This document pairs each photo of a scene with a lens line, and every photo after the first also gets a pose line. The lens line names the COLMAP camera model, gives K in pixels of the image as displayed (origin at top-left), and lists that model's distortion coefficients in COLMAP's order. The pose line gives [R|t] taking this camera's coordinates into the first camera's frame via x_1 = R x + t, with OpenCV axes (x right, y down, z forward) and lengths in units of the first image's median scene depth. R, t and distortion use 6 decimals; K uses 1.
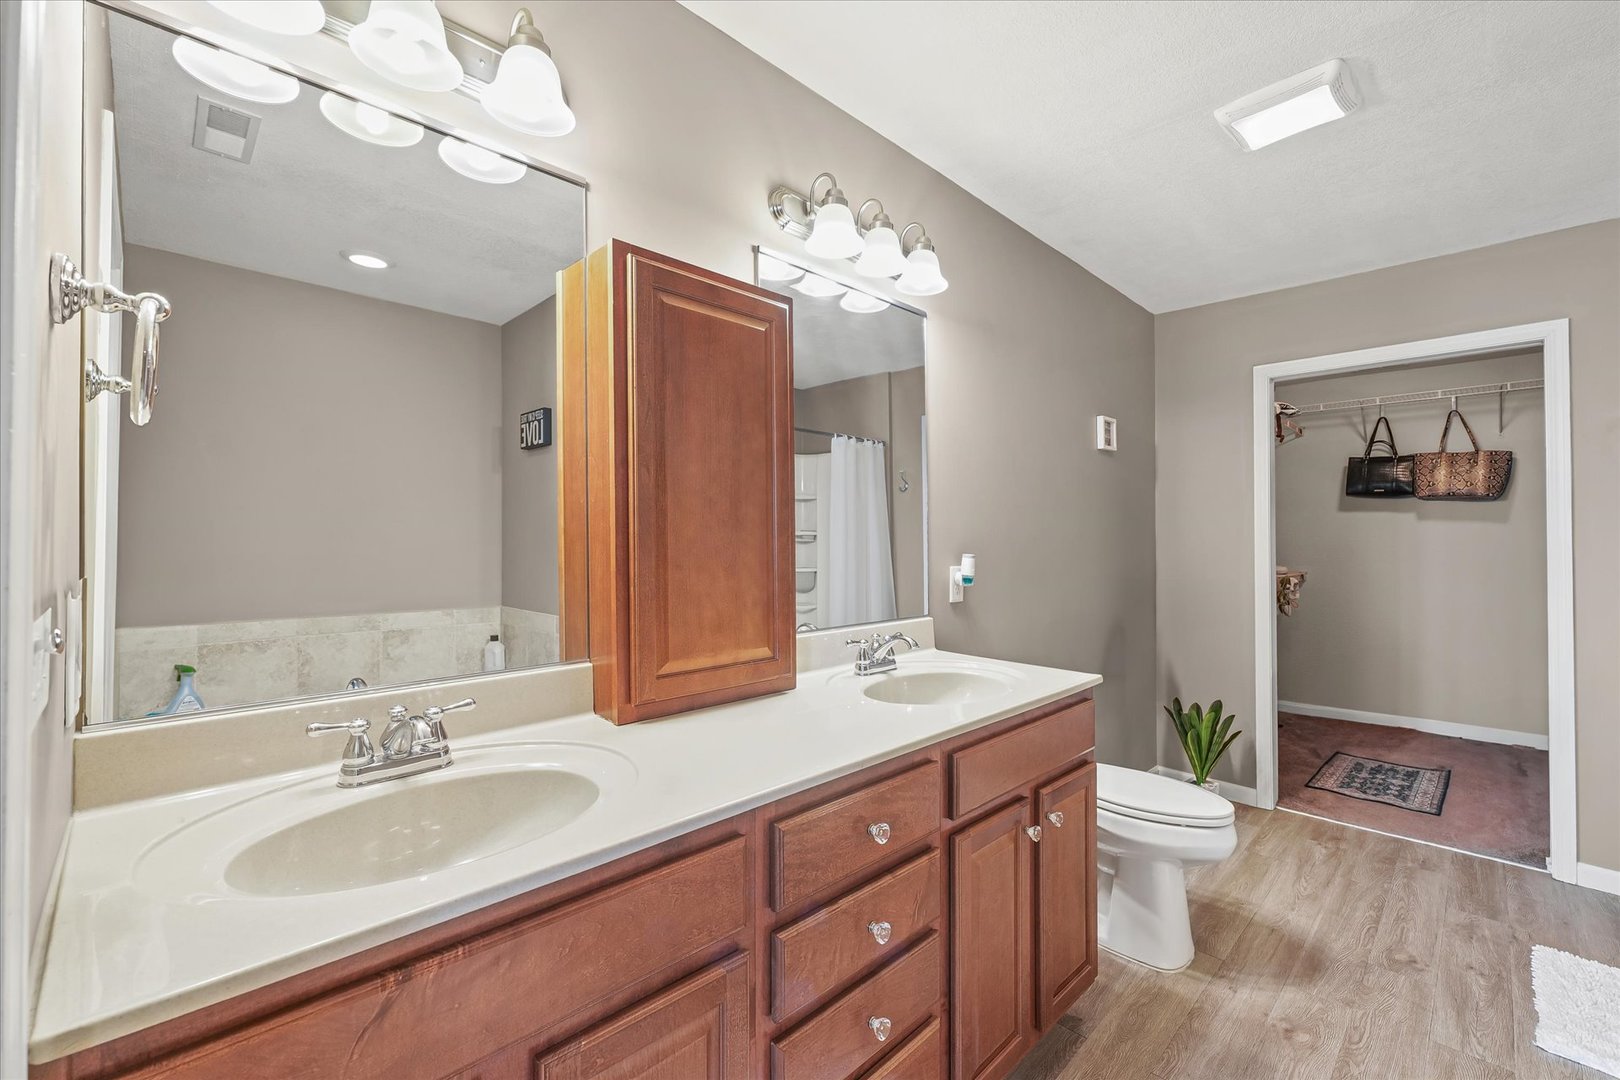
lens RADIAL K [[691.7, 0, 810.0], [0, 691.7, 540.0], [0, 0, 1]] dist [0.001213, 0.000054]
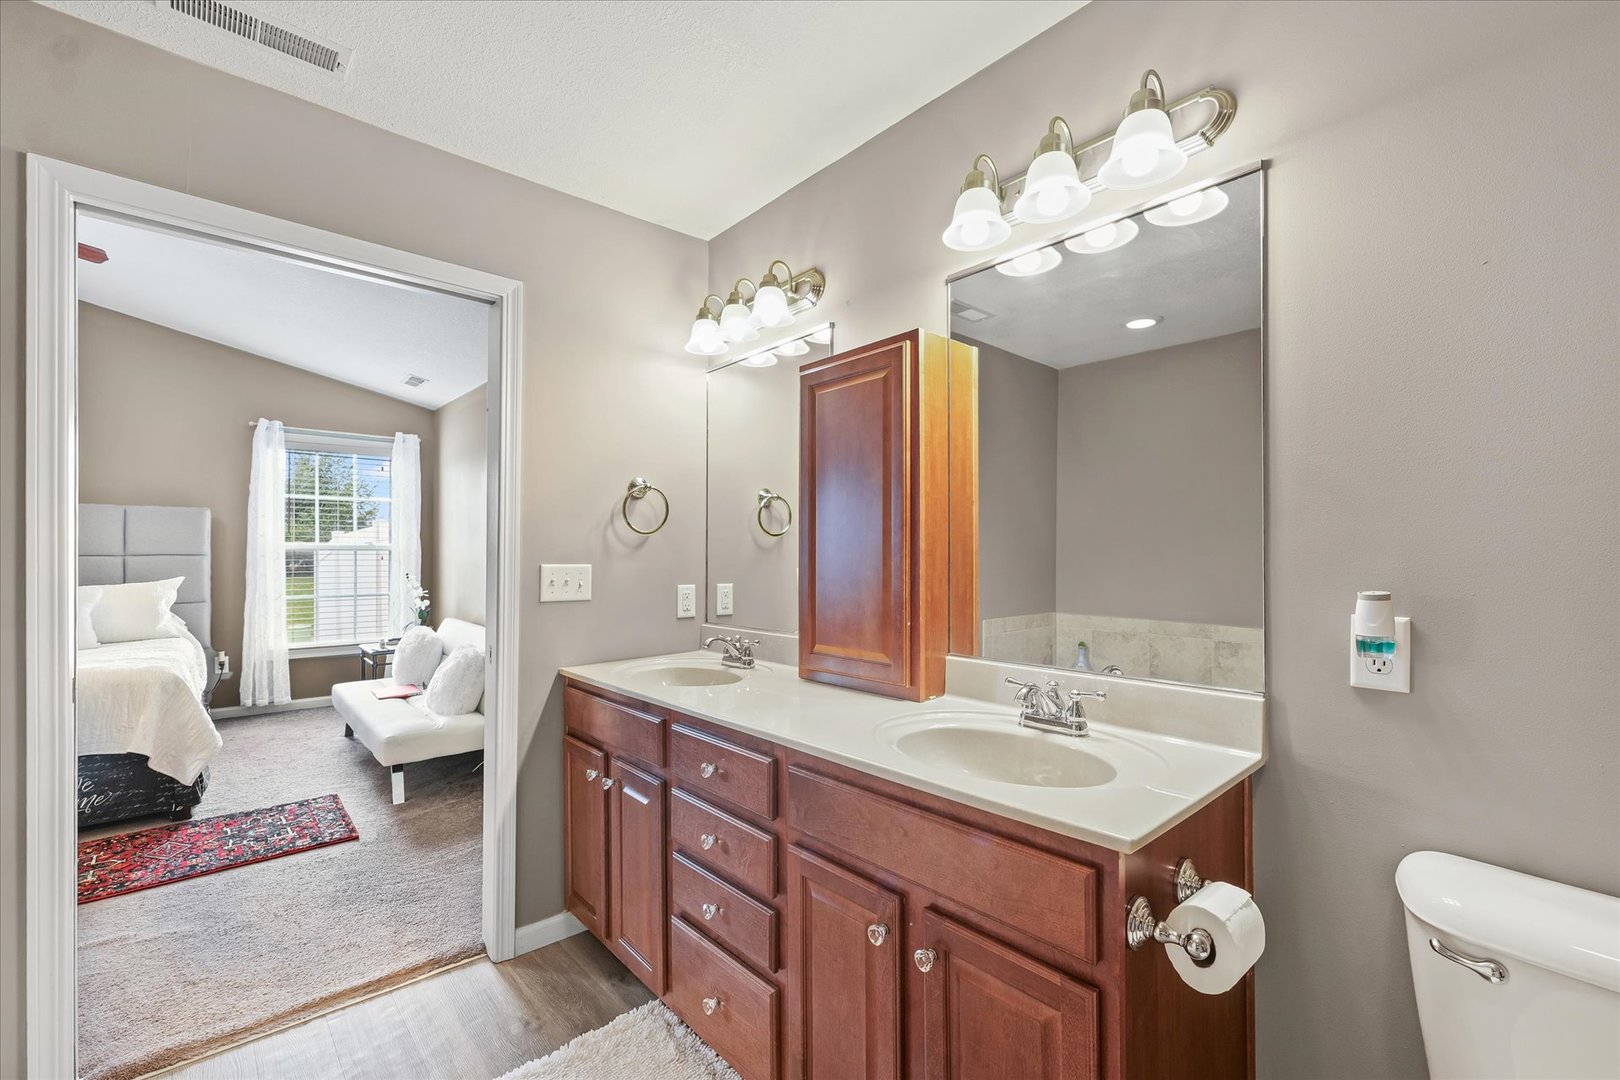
lens RADIAL K [[672.3, 0, 814.3], [0, 672.3, 564.0], [0, 0, 1]] dist [0.001169, -0.000090]
pose [[-0.035799, 0.013121, -0.999273, 0.520530], [0.000488, 0.999914, 0.013112, -0.004124], [0.999359, -0.000018, -0.035802, 0.457217]]
